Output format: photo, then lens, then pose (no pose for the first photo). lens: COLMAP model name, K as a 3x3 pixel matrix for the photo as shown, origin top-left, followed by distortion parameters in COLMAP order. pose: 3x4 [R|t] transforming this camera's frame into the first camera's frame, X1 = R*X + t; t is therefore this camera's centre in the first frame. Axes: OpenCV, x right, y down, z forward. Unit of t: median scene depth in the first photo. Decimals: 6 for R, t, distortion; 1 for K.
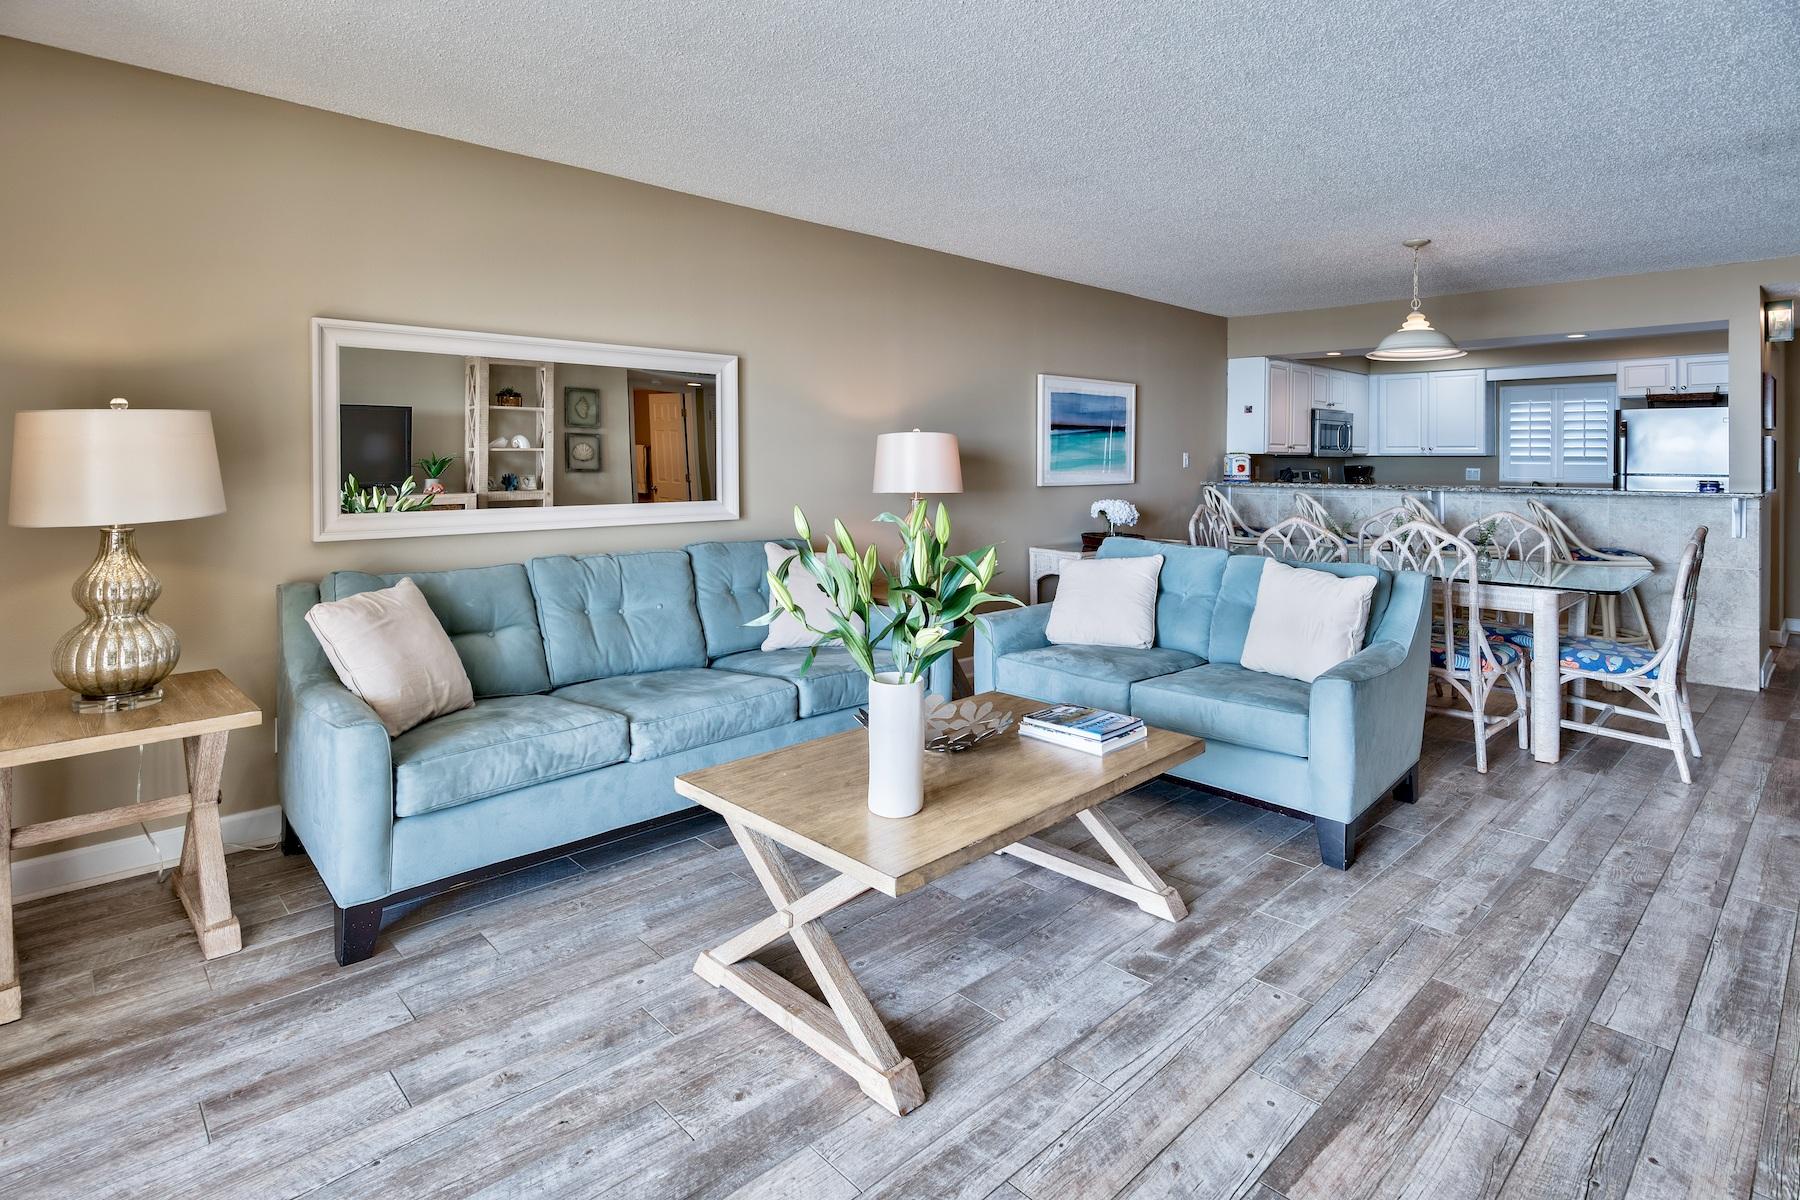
lens RADIAL K [[912.3, 0, 922.6], [0, 912.3, 455.3], [0, 0, 1]] dist [-0.000802, 0.000228]
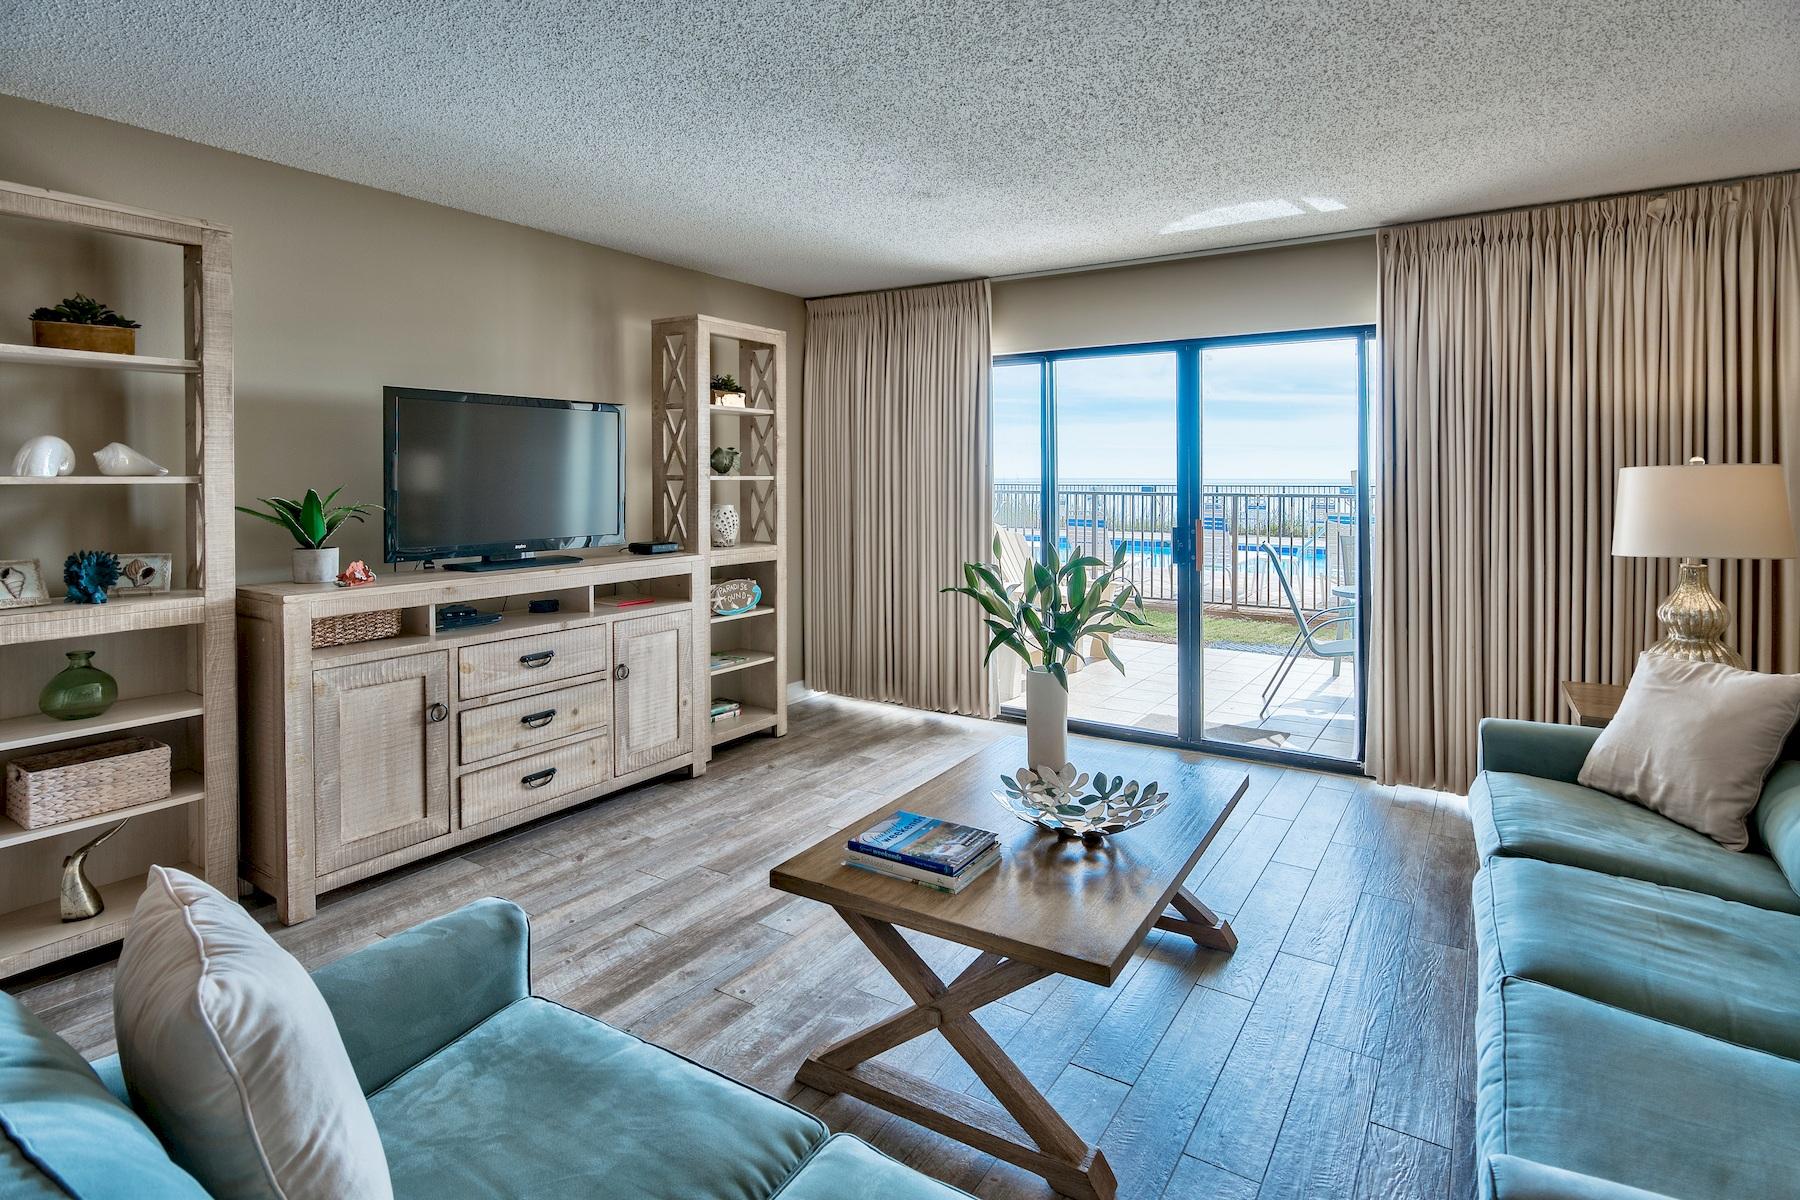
lens RADIAL K [[912.3, 0, 919.5], [0, 912.3, 481.8], [0, 0, 1]] dist [-0.000802, 0.000228]
pose [[-0.973536, -0.004712, -0.228485, 0.402047], [-0.005298, 0.999984, 0.001952, -0.027204], [0.228472, 0.003110, -0.973545, 1.962532]]
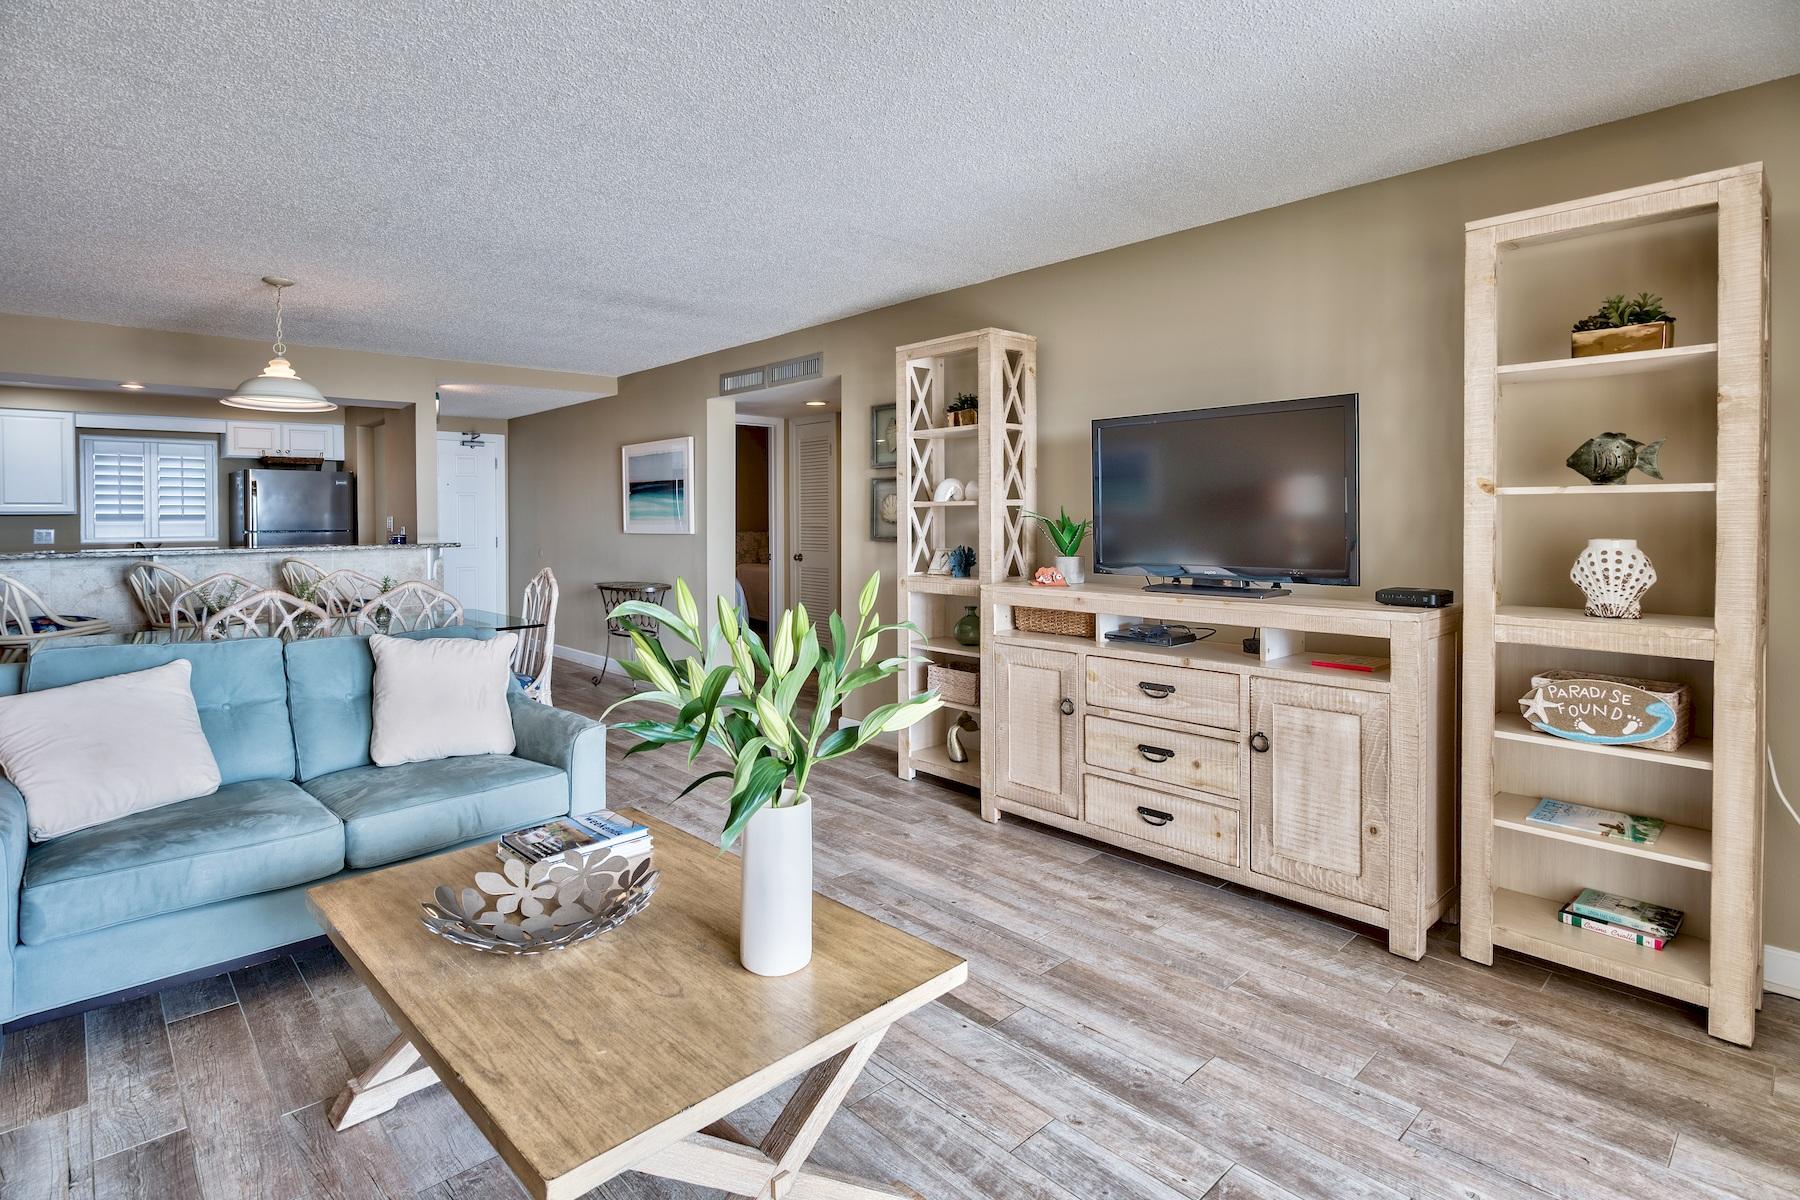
lens RADIAL K [[912.3, 0, 879.0], [0, 912.3, 529.7], [0, 0, 1]] dist [-0.000802, 0.000228]
pose [[0.028422, -0.025002, 0.999283, -0.716419], [0.003928, 0.999682, 0.024900, -0.013434], [-0.999588, 0.003217, 0.028511, 0.774727]]
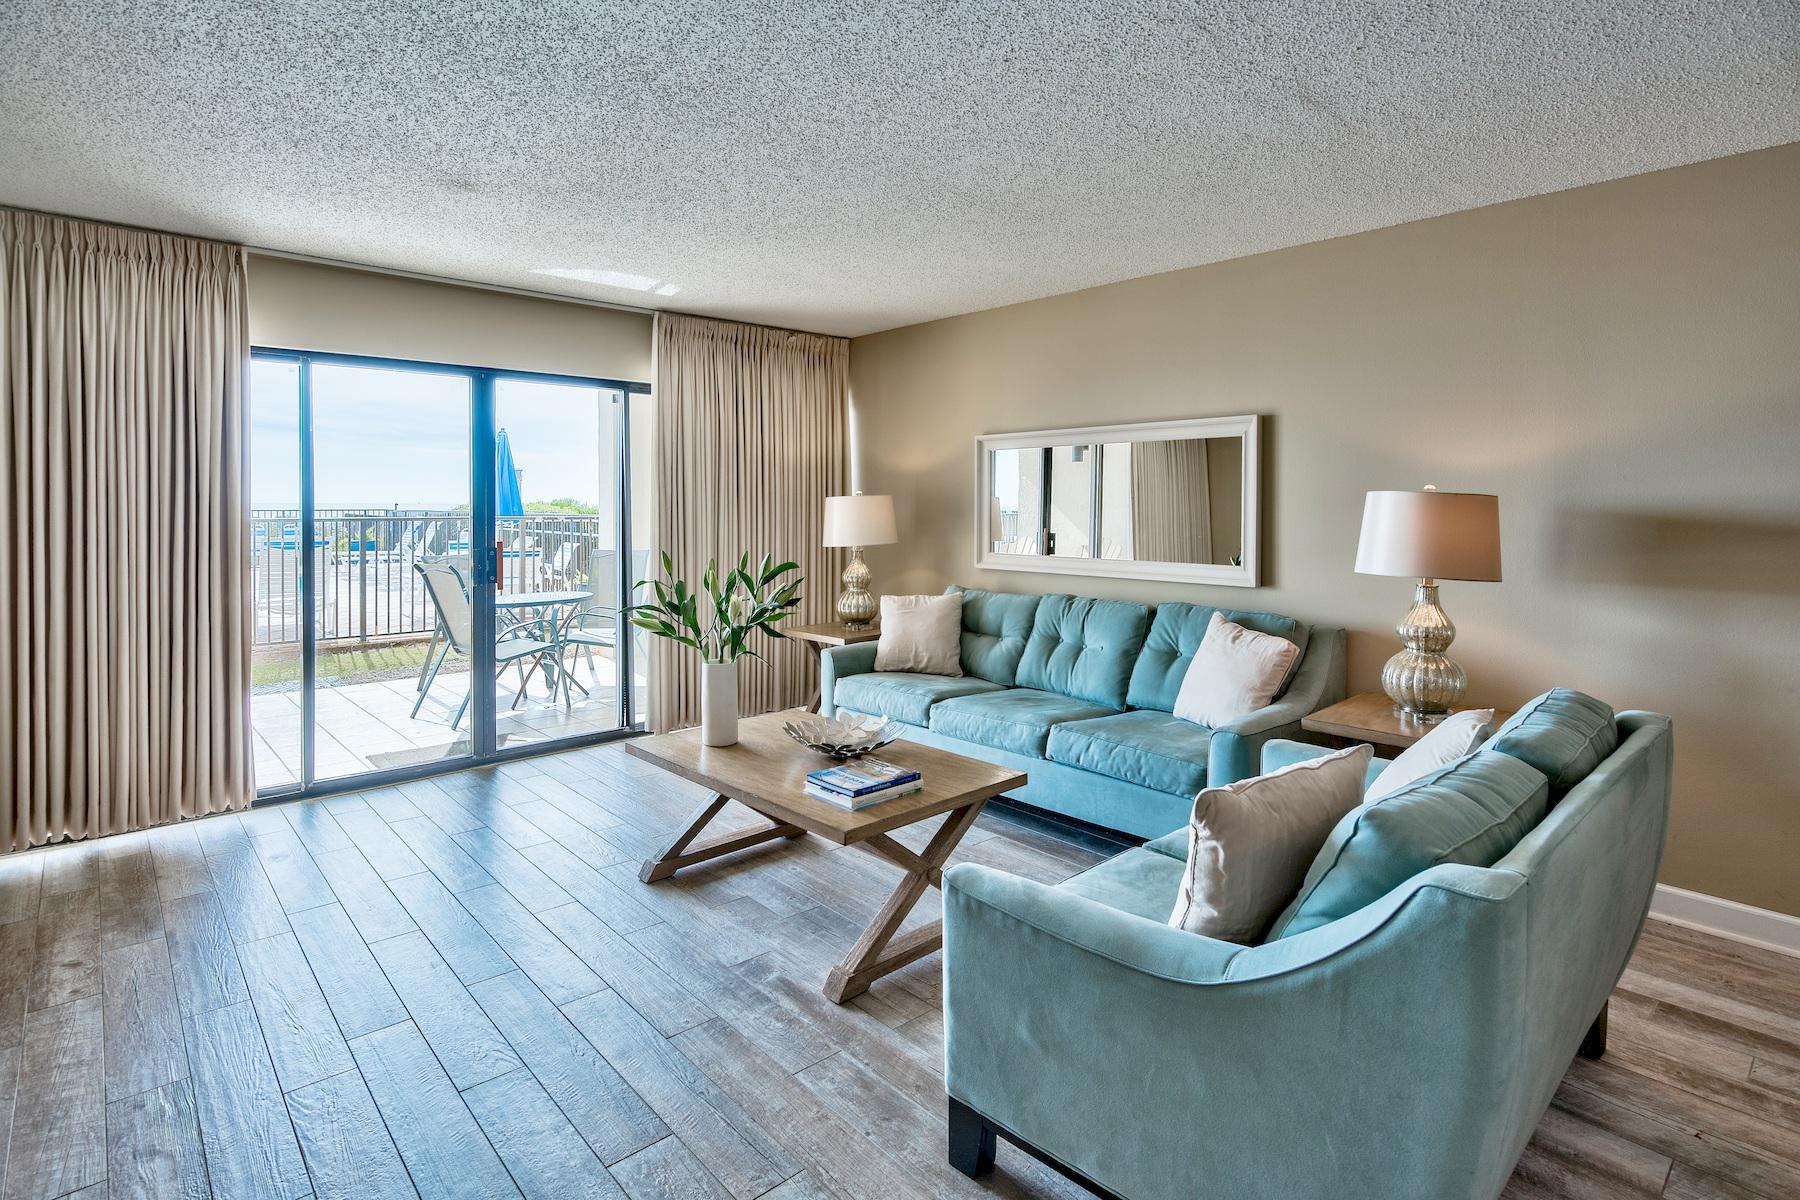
lens RADIAL K [[912.3, 0, 897.6], [0, 912.3, 514.9], [0, 0, 1]] dist [-0.000802, 0.000228]
pose [[-0.037476, 0.007342, -0.999271, 1.354235], [-0.000654, 0.999973, 0.007372, -0.021548], [0.999297, 0.000930, -0.037470, 1.193341]]
